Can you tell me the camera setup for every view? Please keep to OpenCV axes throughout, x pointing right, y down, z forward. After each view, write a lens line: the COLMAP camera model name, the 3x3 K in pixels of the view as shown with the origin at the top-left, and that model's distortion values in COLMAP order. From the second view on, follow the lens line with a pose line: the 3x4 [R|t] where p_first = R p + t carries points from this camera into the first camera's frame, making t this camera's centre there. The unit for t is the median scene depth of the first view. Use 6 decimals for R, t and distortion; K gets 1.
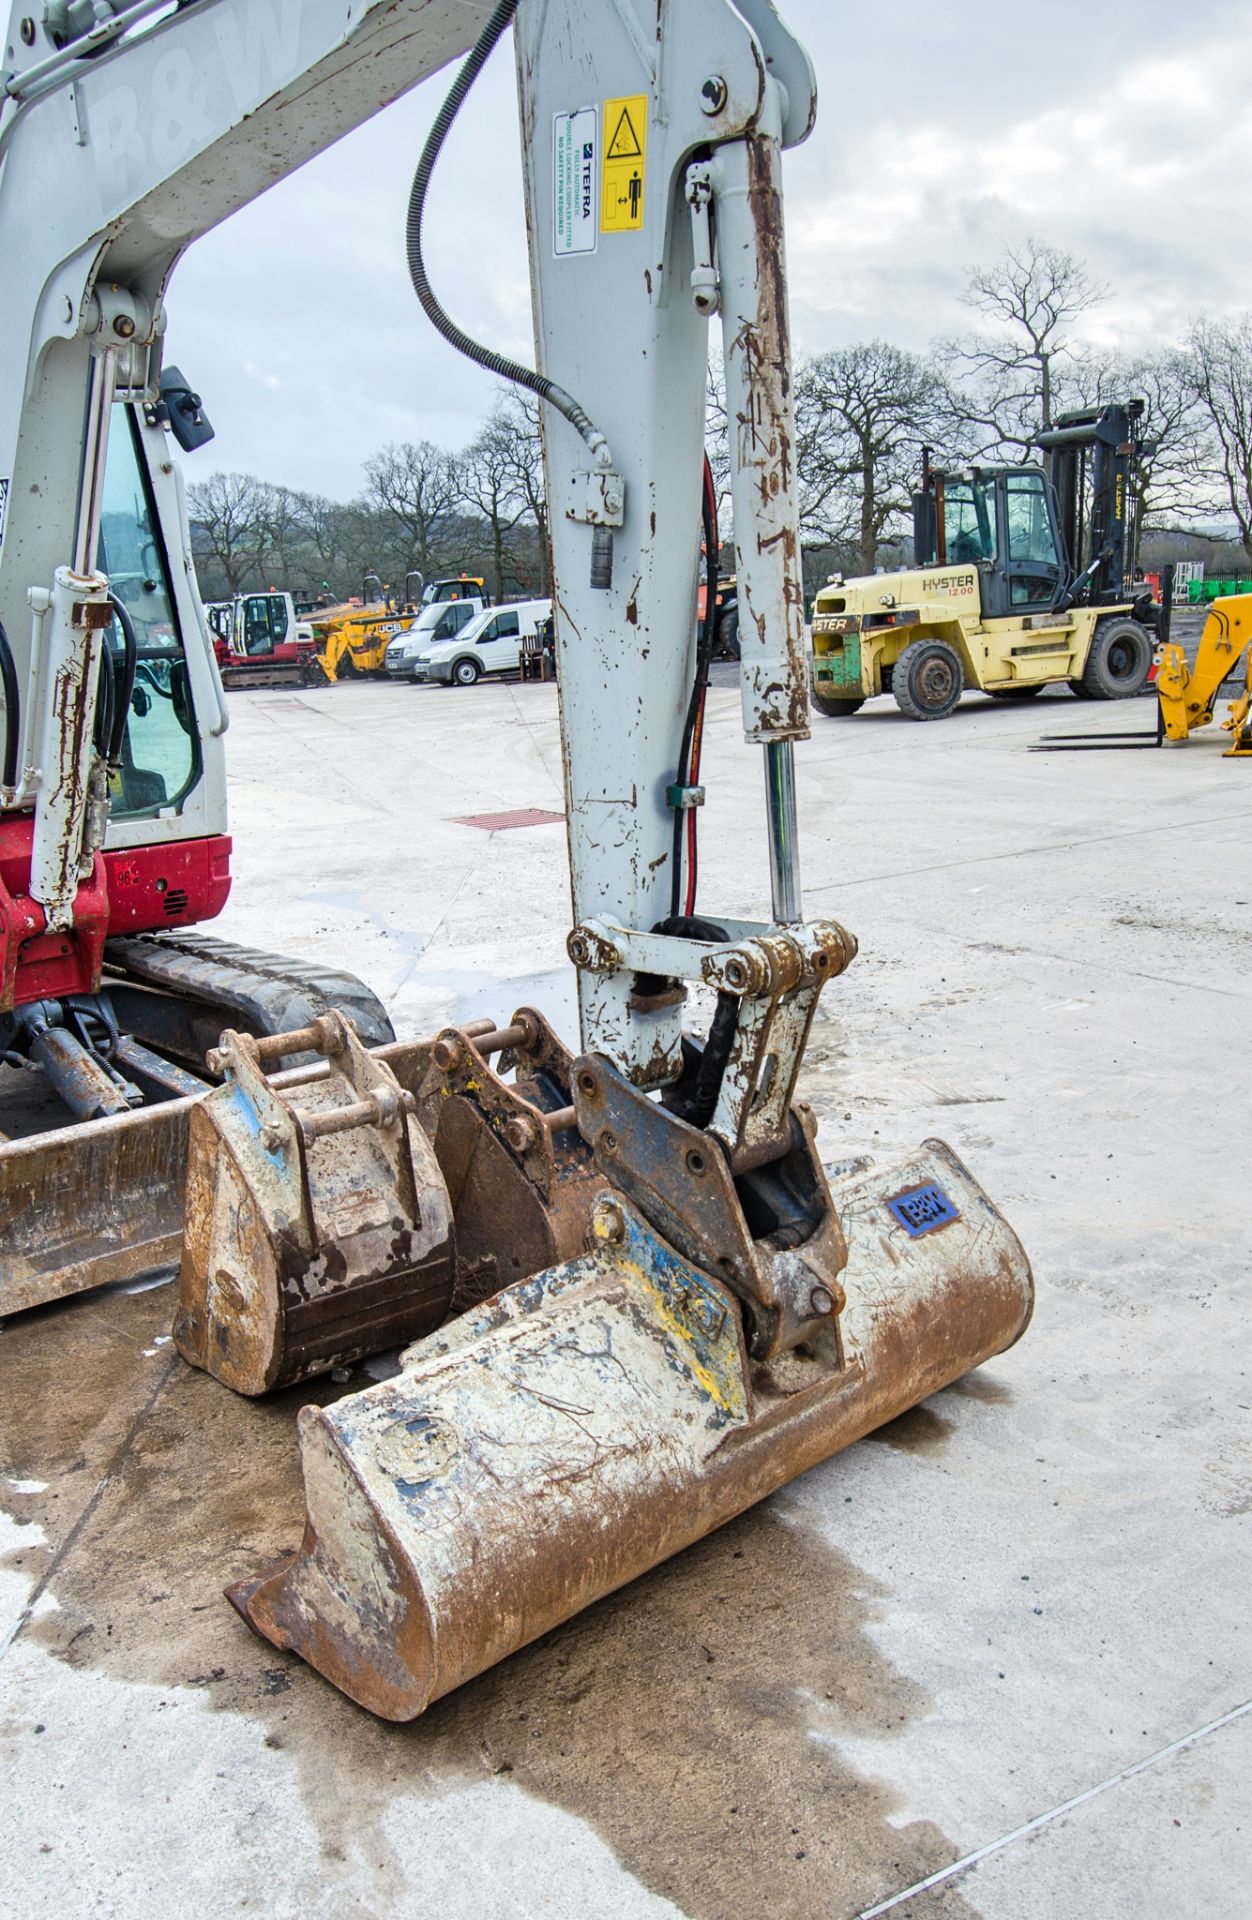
lens RADIAL K [[1594.9, 0, 657.3], [0, 1594.9, 1053.2], [0, 0, 1]] dist [-0.010640, 0.005022]
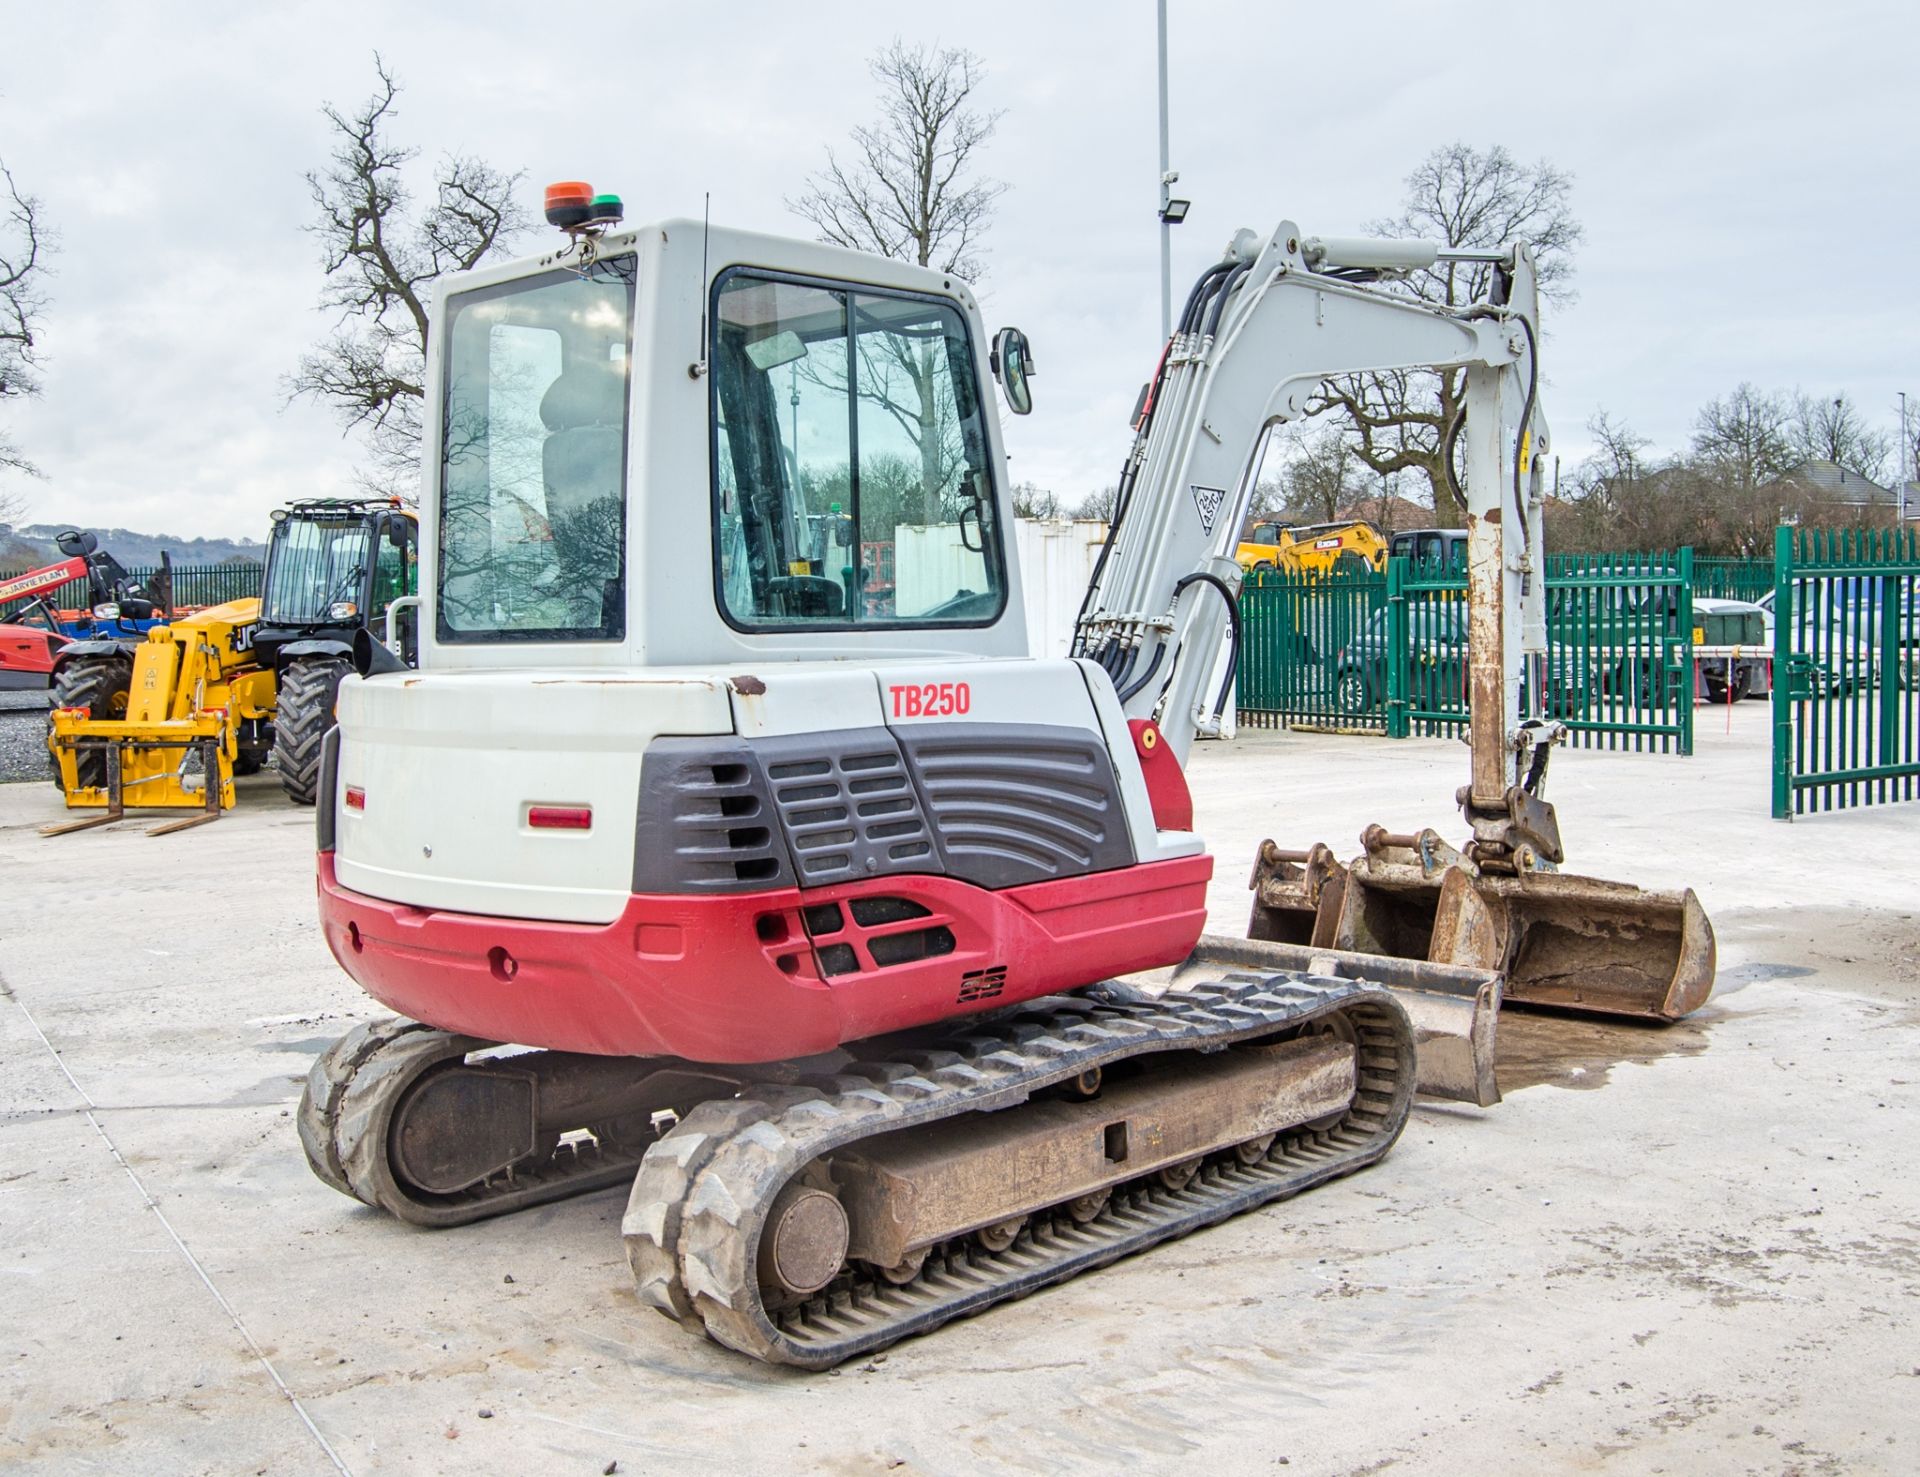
lens RADIAL K [[1966.5, 0, 966.6], [0, 1966.5, 697.6], [0, 0, 1]] dist [-0.014330, 0.010634]
pose [[-0.043253, 0.010055, 0.999014, -2.174079], [0.284811, 0.958580, 0.002683, -0.272284], [-0.957607, 0.284646, -0.044325, 1.403025]]
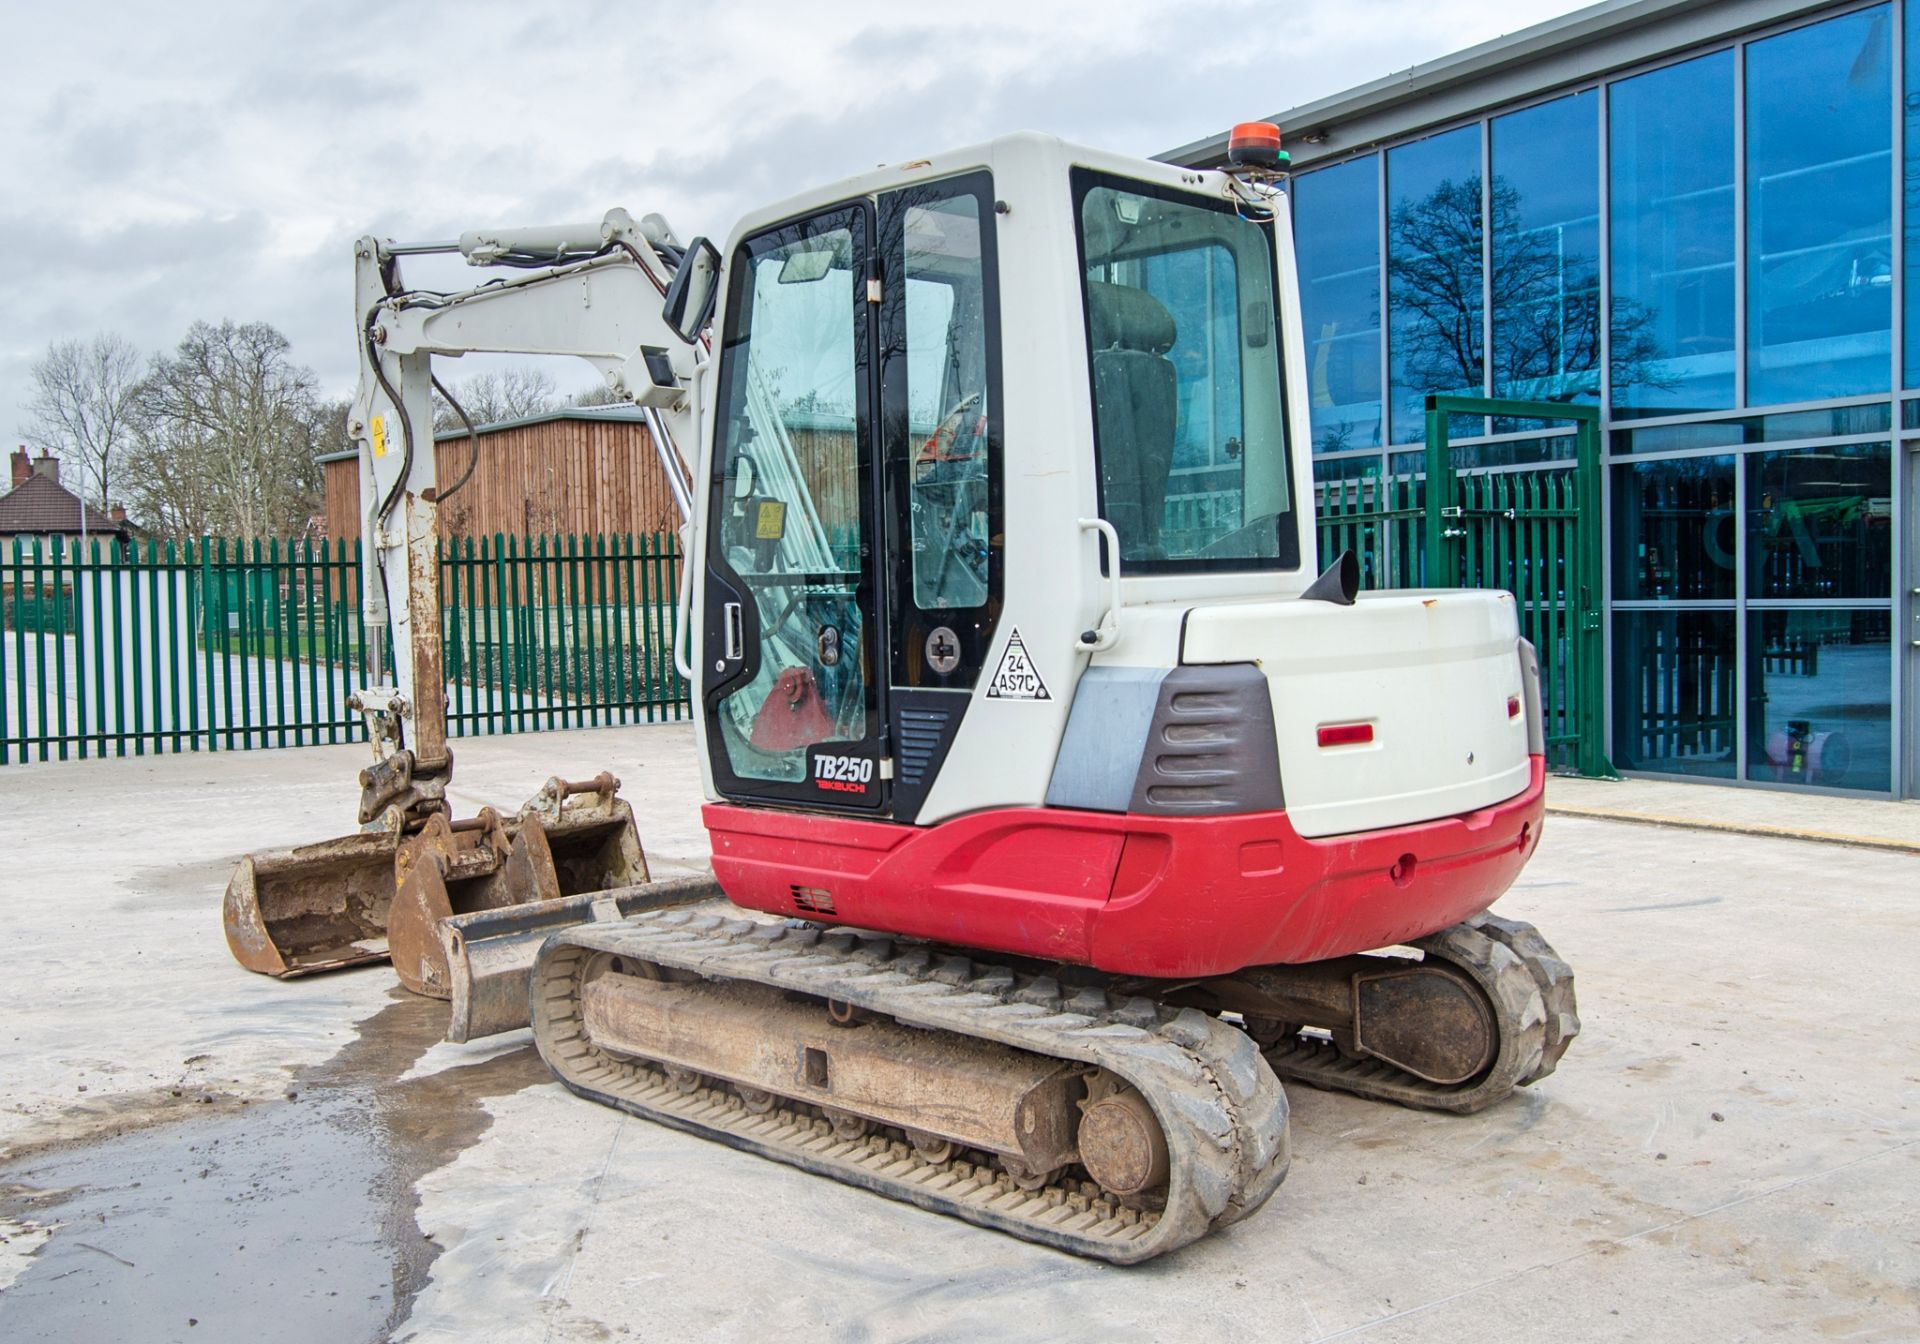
lens RADIAL K [[1801.8, 0, 906.9], [0, 1801.8, 678.5], [0, 0, 1]] dist [-0.014017, 0.016103]
pose [[-0.996606, 0.077161, -0.028674, -0.530338], [0.063956, 0.945118, 0.320409, -0.730961], [0.051823, 0.317488, -0.946845, 2.796815]]
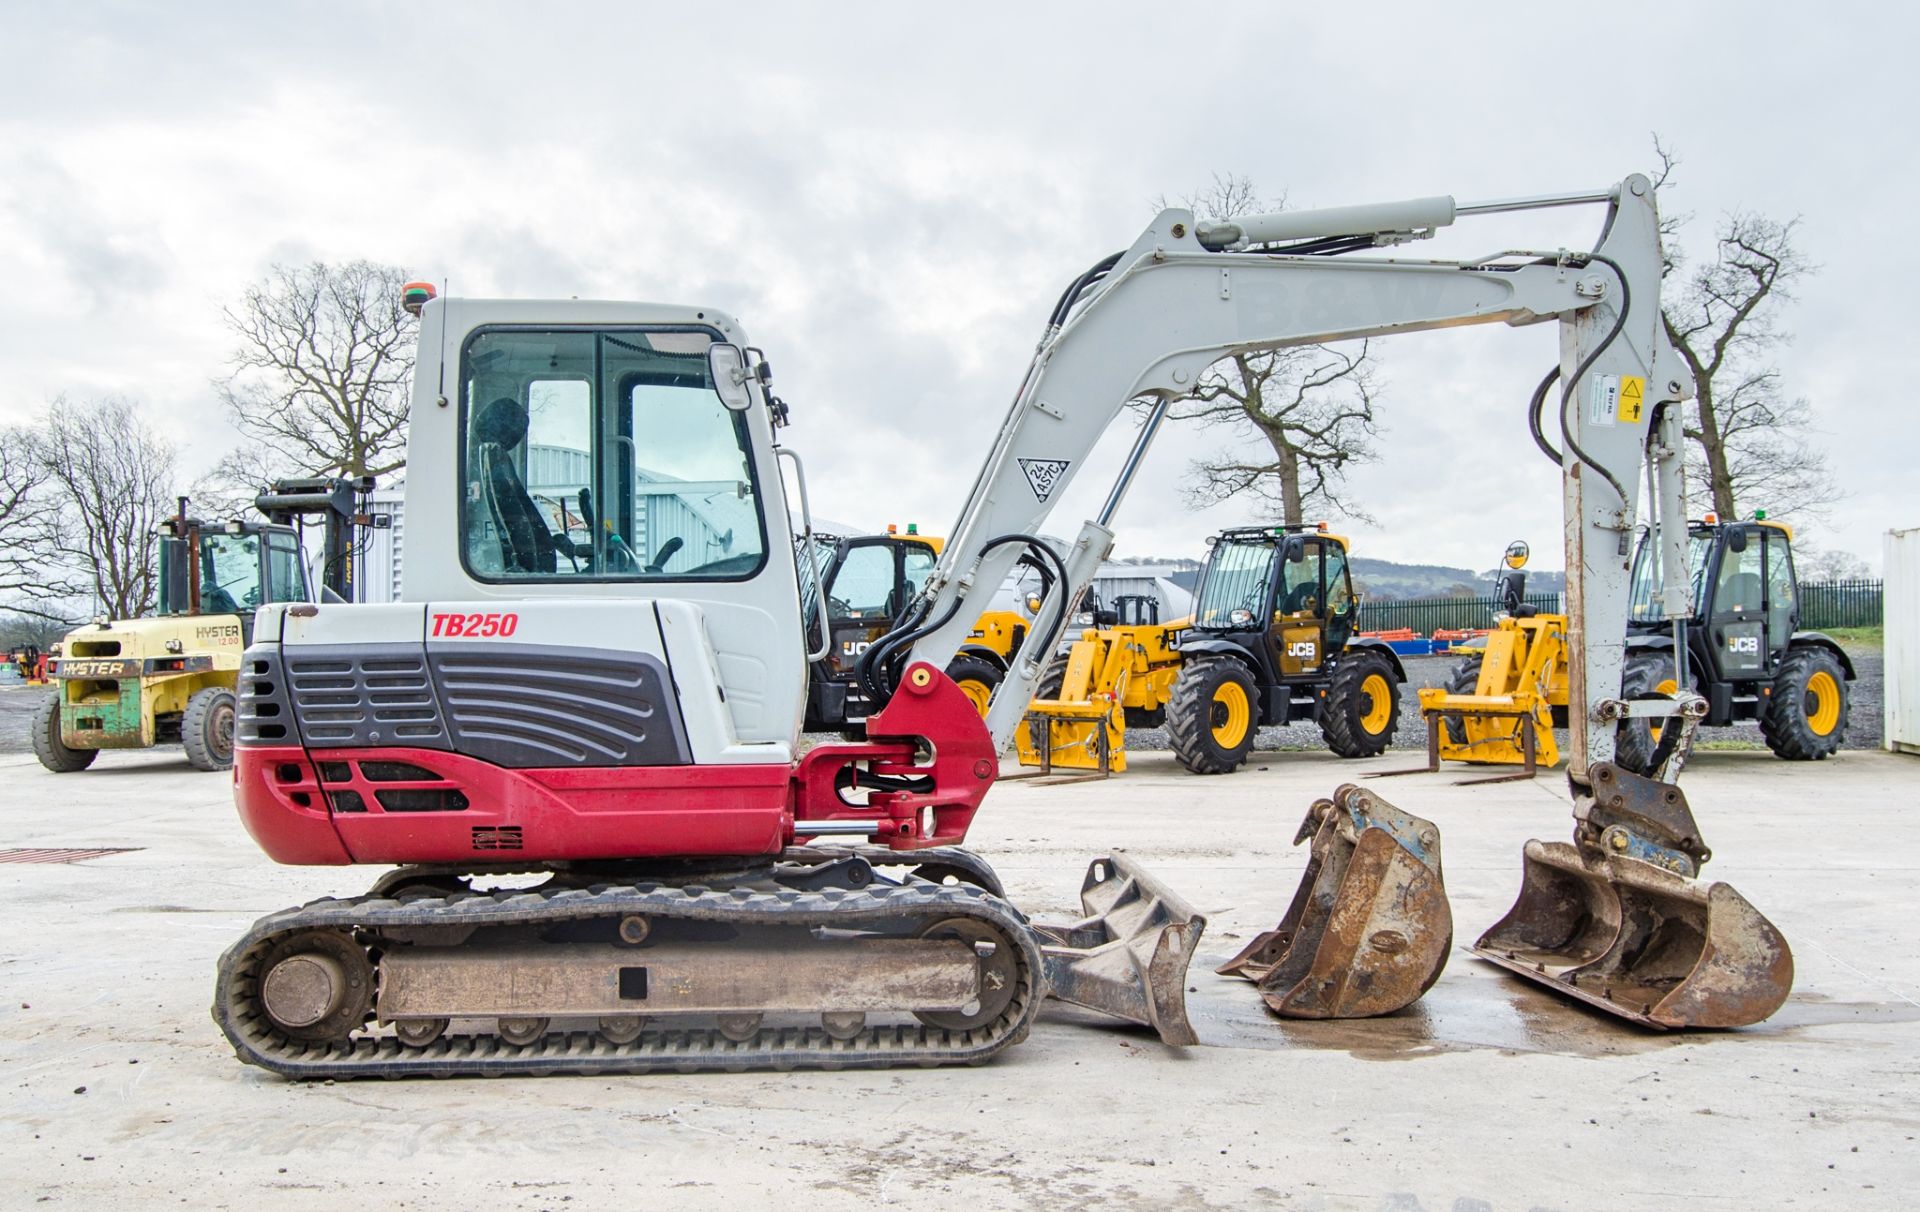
lens RADIAL K [[1750.9, 0, 994.9], [0, 1750.9, 624.5], [0, 0, 1]] dist [-0.004779, 0.004585]
pose [[0.635617, 0.061679, 0.769537, -1.806648], [0.185918, 0.955237, -0.230125, 0.162819], [-0.749284, 0.289342, 0.595697, 0.115171]]
